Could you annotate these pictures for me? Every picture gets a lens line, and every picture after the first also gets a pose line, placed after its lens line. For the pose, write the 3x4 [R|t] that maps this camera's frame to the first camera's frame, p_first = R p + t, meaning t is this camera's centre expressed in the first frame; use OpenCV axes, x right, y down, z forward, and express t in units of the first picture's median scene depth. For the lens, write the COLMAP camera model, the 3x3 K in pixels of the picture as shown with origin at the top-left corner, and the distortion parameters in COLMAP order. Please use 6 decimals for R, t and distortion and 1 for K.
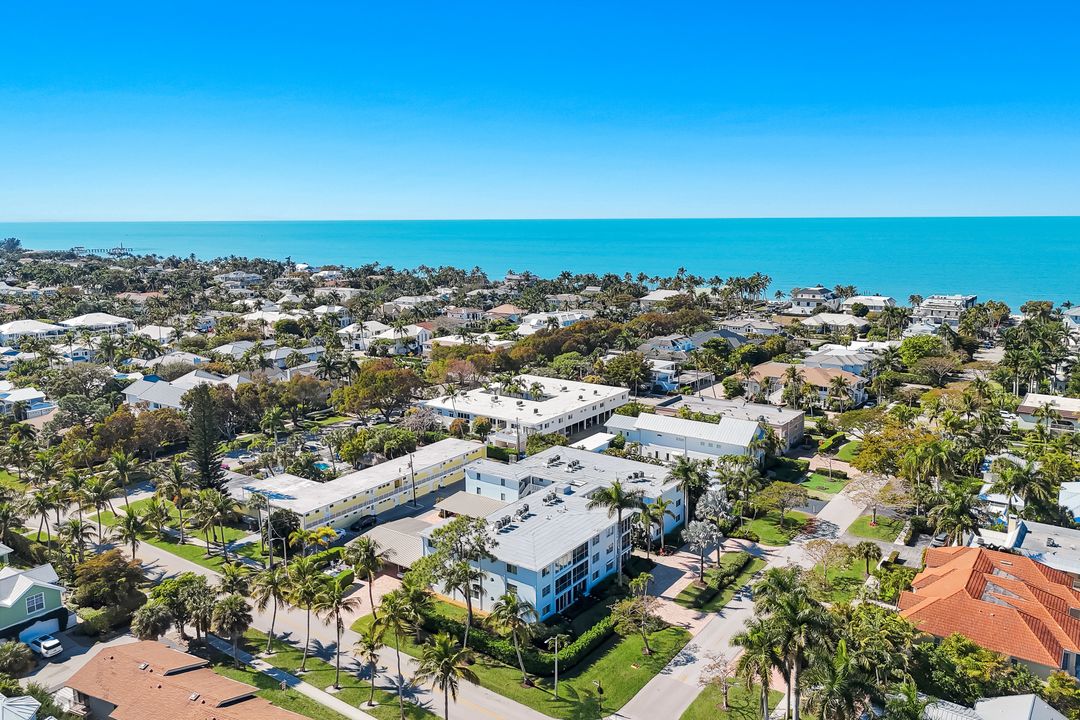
lens RADIAL K [[788.1, 0, 540.0], [0, 788.1, 360.0], [0, 0, 1]] dist [0.087309, -0.078214]
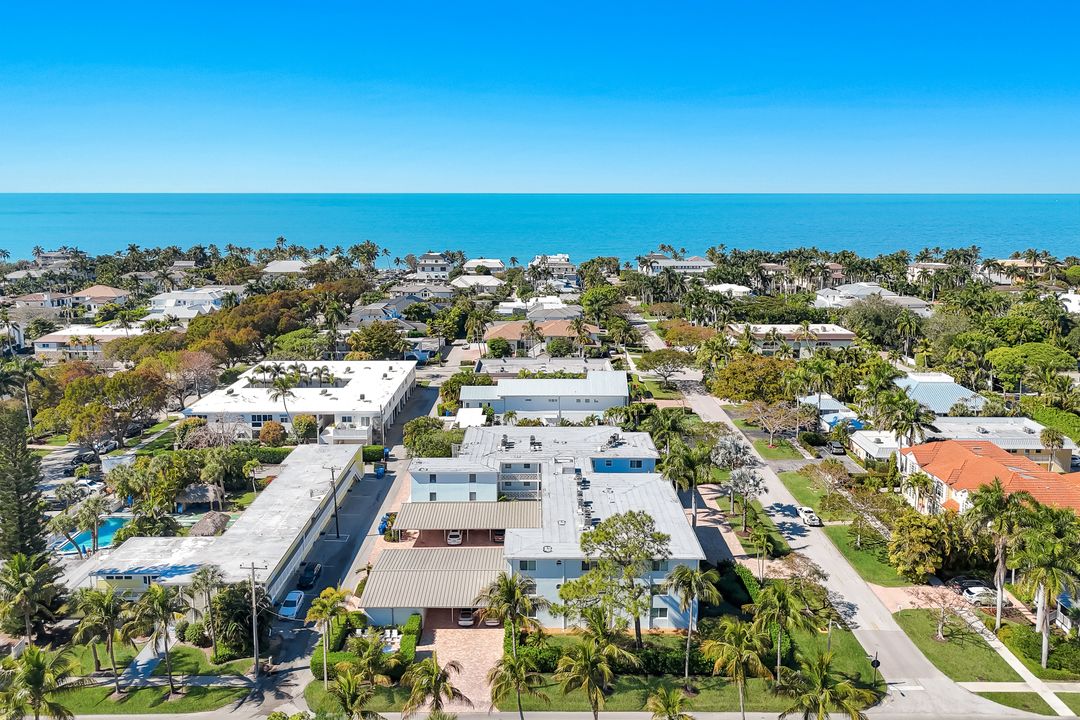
lens RADIAL K [[788.1, 0, 540.0], [0, 788.1, 360.0], [0, 0, 1]] dist [0.087309, -0.078214]
pose [[0.812680, -0.116377, 0.570971, -0.324416], [0.100502, 0.993163, 0.059383, -0.003333], [-0.573978, 0.009125, 0.818820, 0.229133]]
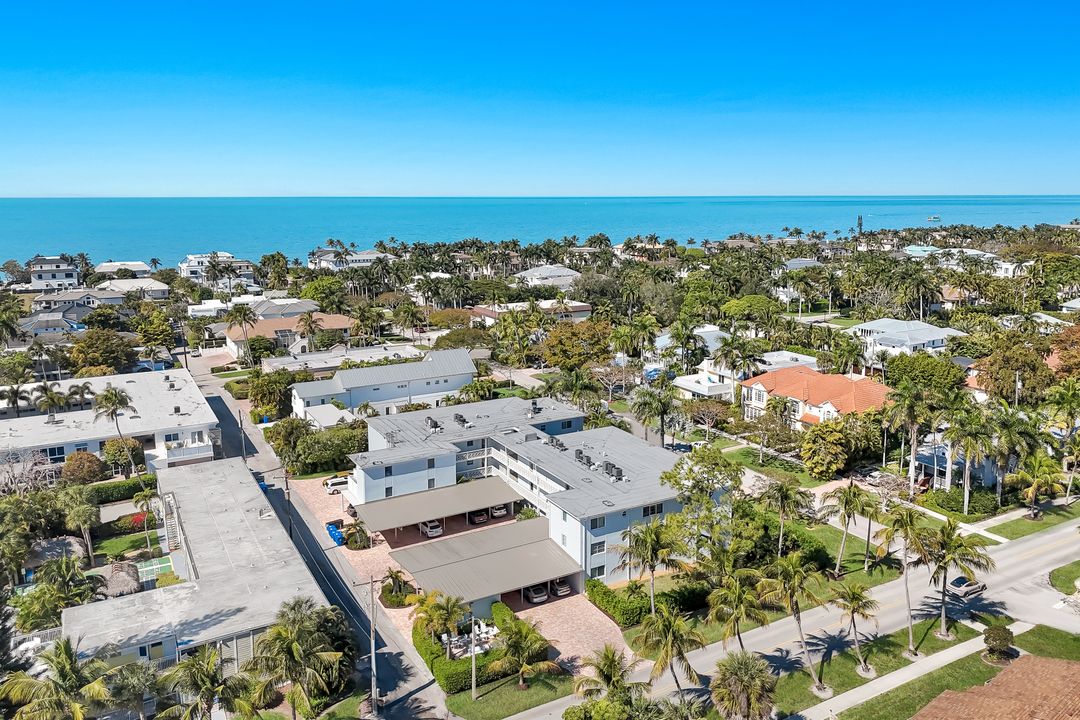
lens RADIAL K [[788.1, 0, 540.0], [0, 788.1, 360.0], [0, 0, 1]] dist [0.087309, -0.078214]
pose [[0.426624, -0.182311, 0.885864, -0.473228], [0.165232, 0.978700, 0.121843, -0.008129], [-0.889208, 0.094392, 0.447660, 0.430335]]
